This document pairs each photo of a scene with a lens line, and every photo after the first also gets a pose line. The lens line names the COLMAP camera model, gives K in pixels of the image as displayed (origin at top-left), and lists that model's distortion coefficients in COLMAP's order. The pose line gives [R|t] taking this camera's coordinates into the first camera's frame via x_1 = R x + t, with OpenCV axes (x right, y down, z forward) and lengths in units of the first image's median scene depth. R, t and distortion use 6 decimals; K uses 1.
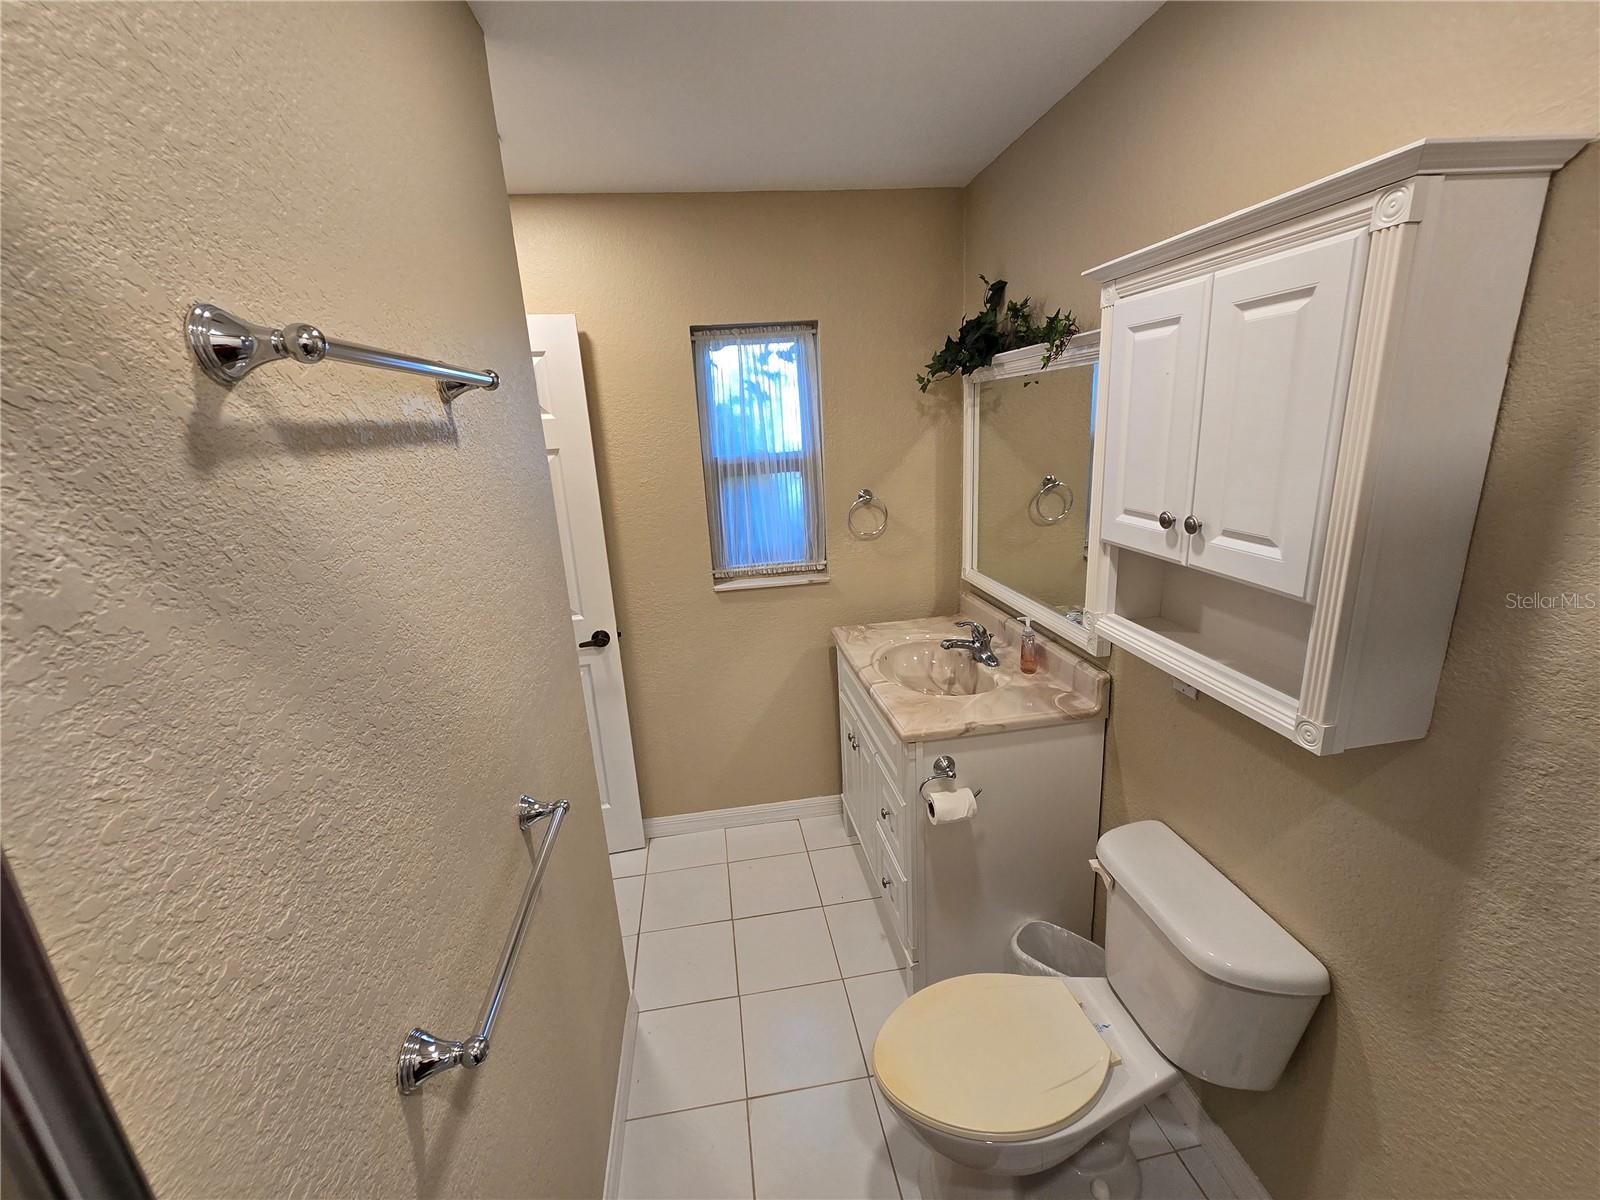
lens RADIAL K [[653.9, 0, 793.8], [0, 653.9, 599.6], [0, 0, 1]] dist [-0.002664, -0.000345]
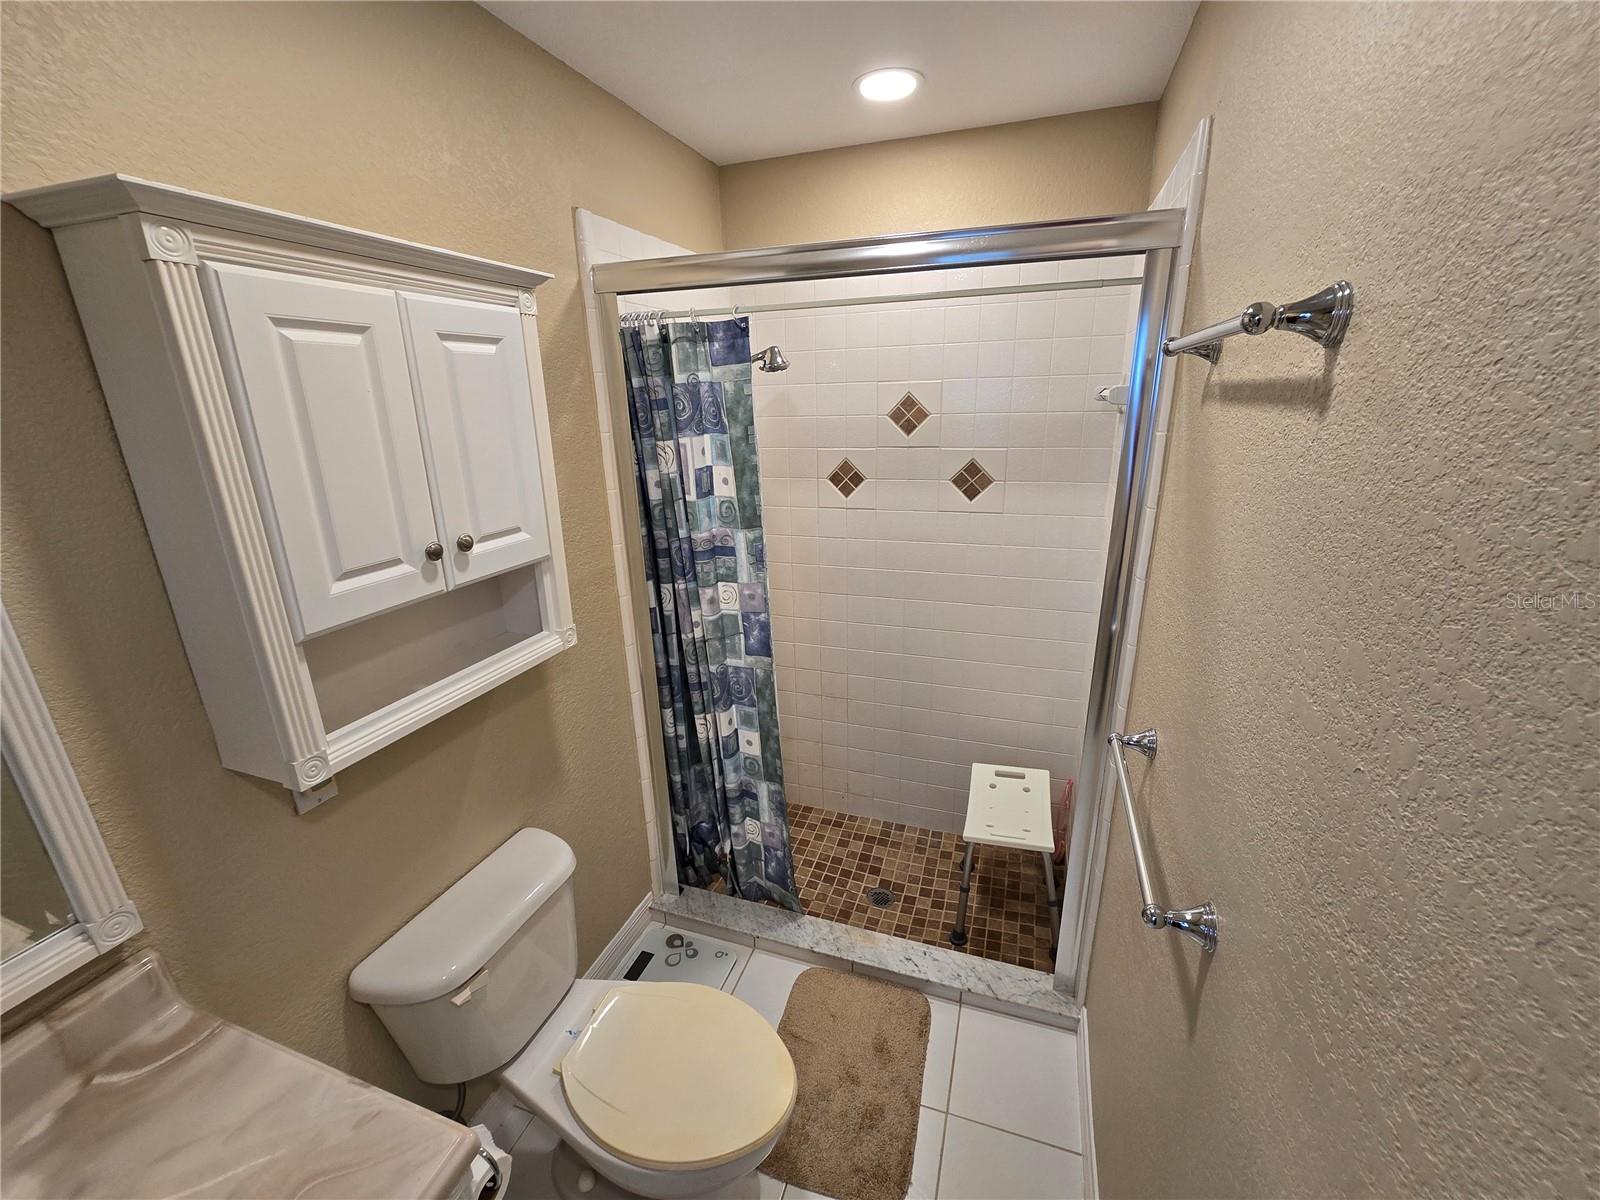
lens RADIAL K [[653.9, 0, 793.8], [0, 653.9, 599.6], [0, 0, 1]] dist [-0.002664, -0.000345]
pose [[-0.882954, -0.066095, 0.464784, -0.319270], [0.194501, 0.849568, 0.490310, -0.431088], [-0.427272, 0.523322, -0.737274, 1.549511]]
